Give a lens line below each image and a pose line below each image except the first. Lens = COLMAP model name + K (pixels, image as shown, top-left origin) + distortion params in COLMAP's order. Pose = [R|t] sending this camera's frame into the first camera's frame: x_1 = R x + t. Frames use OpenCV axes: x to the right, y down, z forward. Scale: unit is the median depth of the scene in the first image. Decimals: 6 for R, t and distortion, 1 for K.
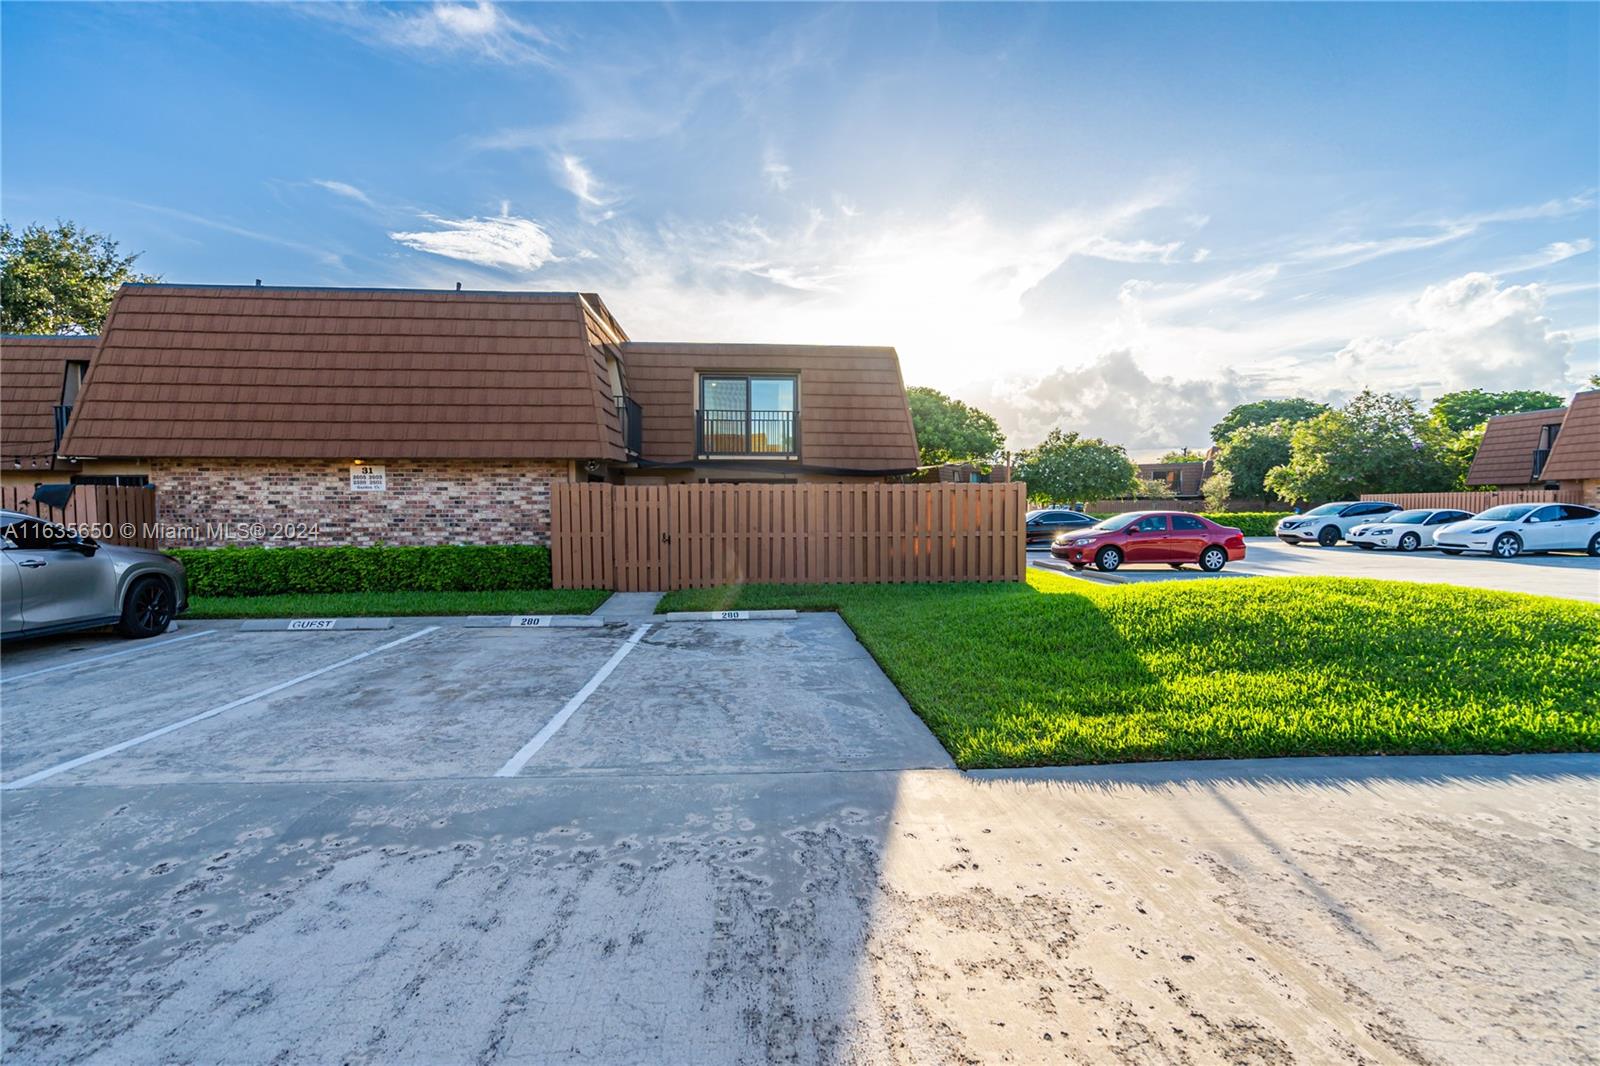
lens RADIAL K [[731.8, 0, 801.1], [0, 731.8, 526.2], [0, 0, 1]] dist [-0.003985, 0.000729]
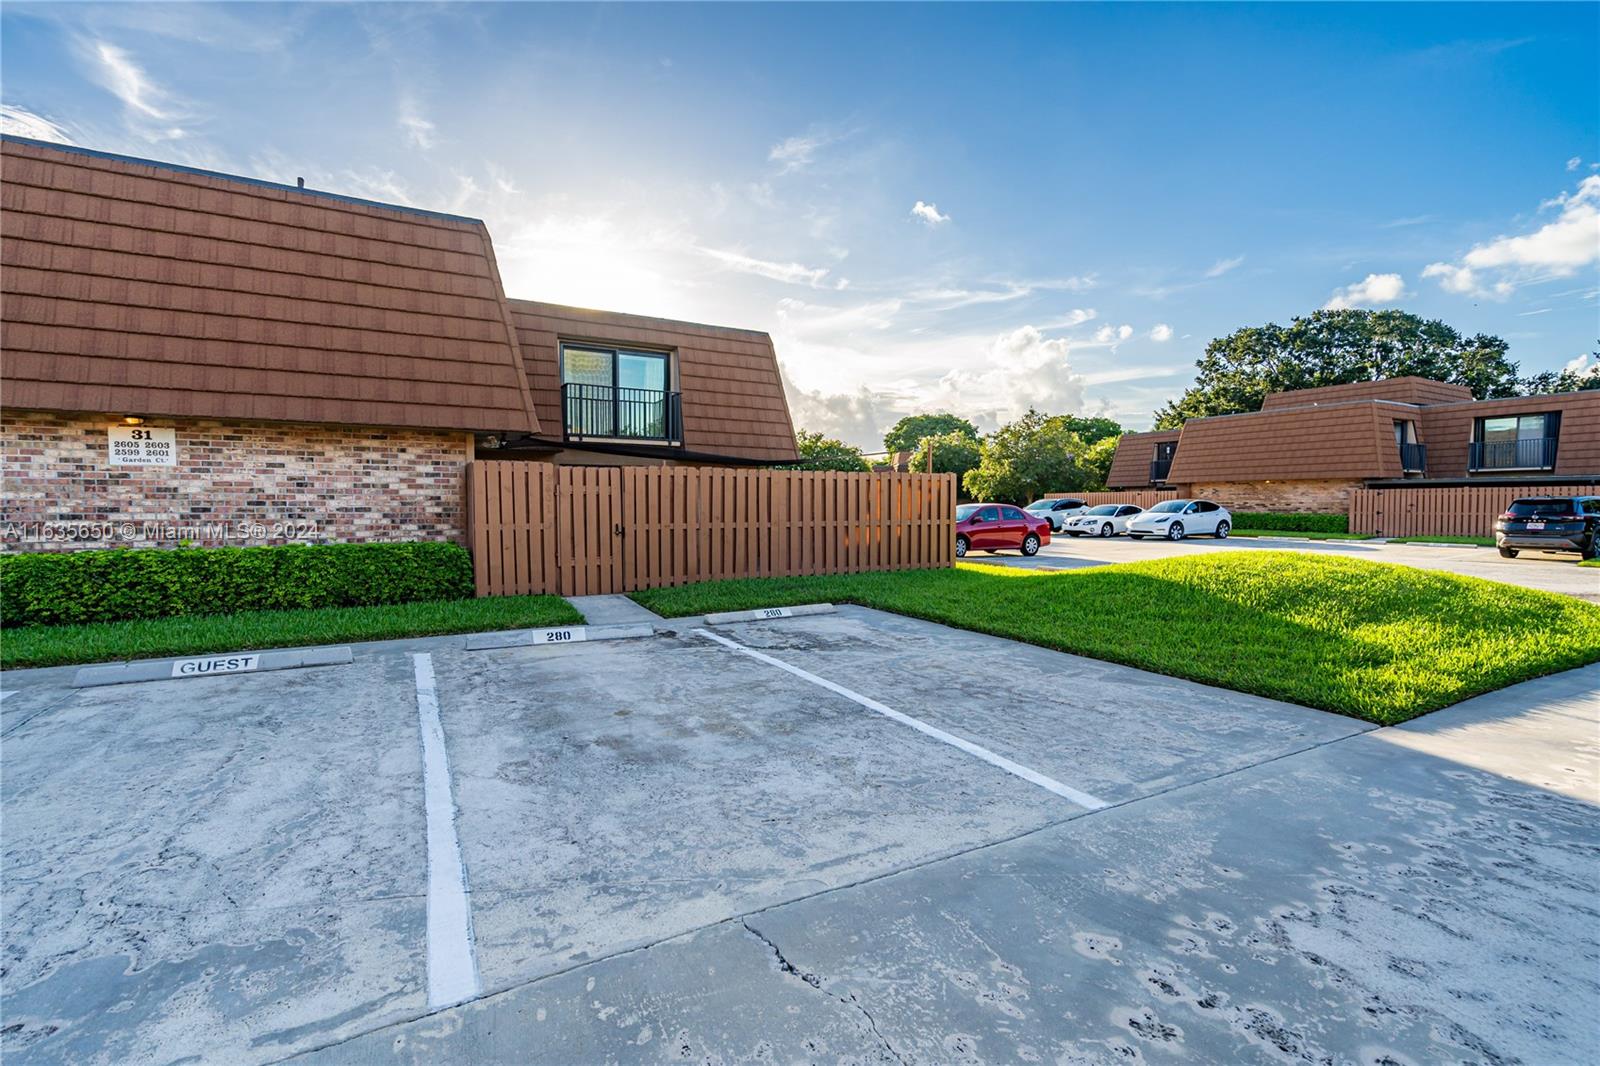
lens RADIAL K [[734.7, 0, 803.0], [0, 734.7, 525.9], [0, 0, 1]] dist [-0.000913, 0.000307]
pose [[0.902034, -0.009876, 0.431552, -0.340145], [0.009826, 0.999949, 0.002346, 0.010976], [-0.431553, 0.002124, 0.902085, 0.138911]]
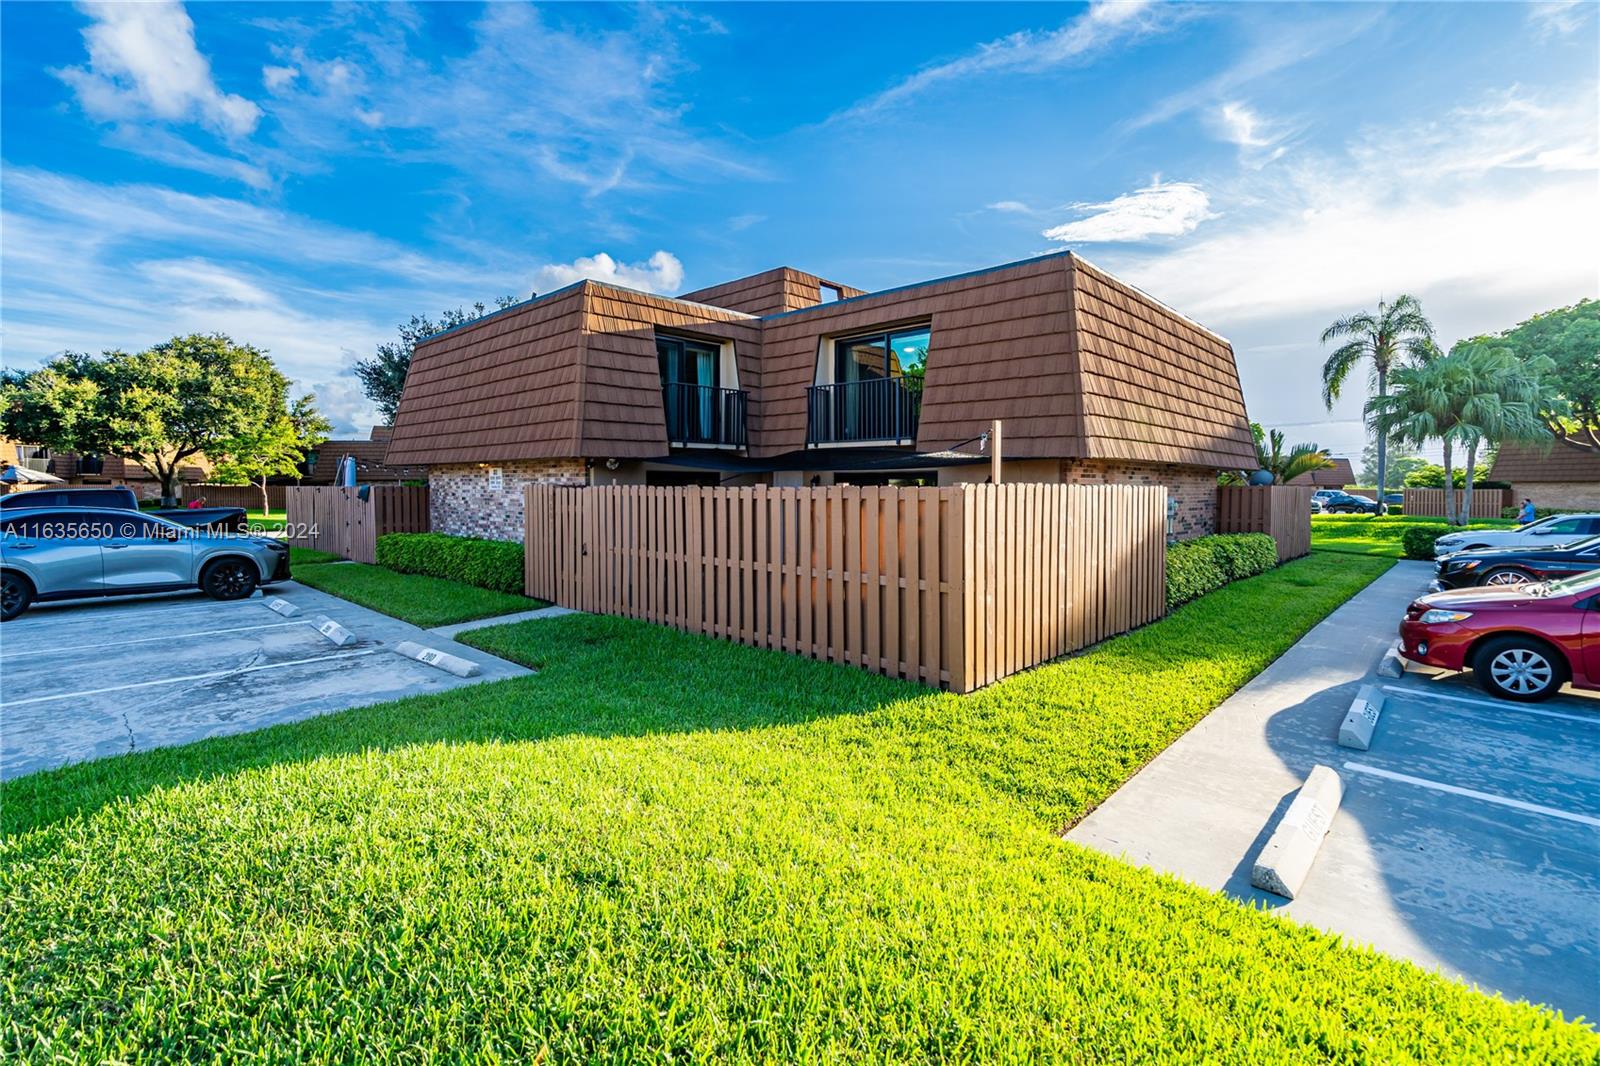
lens RADIAL K [[730.3, 0, 801.2], [0, 730.3, 491.4], [0, 0, 1]] dist [0.000015, 0.000247]
pose [[0.675066, 0.011739, -0.737664, 0.579839], [-0.025259, 0.999655, -0.007208, -0.048599], [0.737325, 0.023499, 0.675129, 0.578408]]
